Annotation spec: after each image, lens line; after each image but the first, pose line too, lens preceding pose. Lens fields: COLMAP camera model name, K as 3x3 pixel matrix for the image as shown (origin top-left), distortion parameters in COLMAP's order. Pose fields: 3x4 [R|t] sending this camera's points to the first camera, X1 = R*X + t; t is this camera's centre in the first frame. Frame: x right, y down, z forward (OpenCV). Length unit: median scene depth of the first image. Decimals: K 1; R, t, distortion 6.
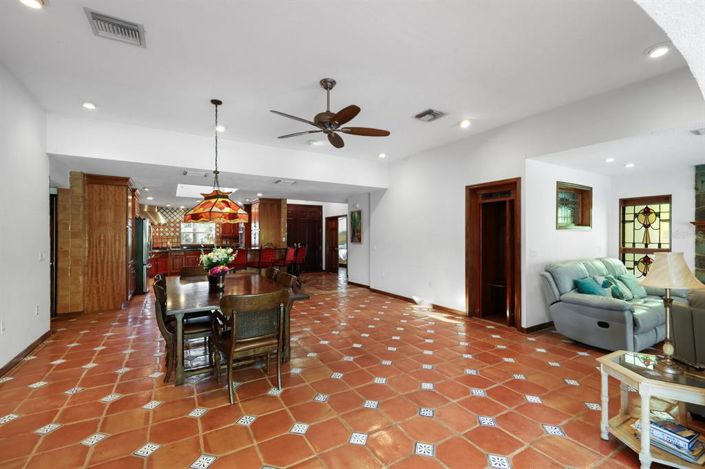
lens RADIAL K [[306.4, 0, 353.5], [0, 306.4, 235.3], [0, 0, 1]] dist [0.017089, 0.000116]
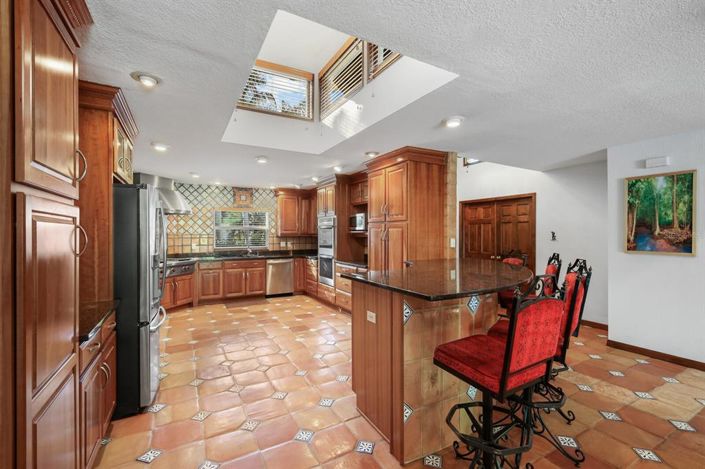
lens RADIAL K [[306.4, 0, 352.8], [0, 306.4, 234.0], [0, 0, 1]] dist [0.017089, 0.000116]
pose [[0.999775, 0.010685, -0.018325, -0.309845], [-0.010920, 0.999858, -0.012813, 0.007008], [0.018185, 0.013010, 0.999750, 0.459935]]
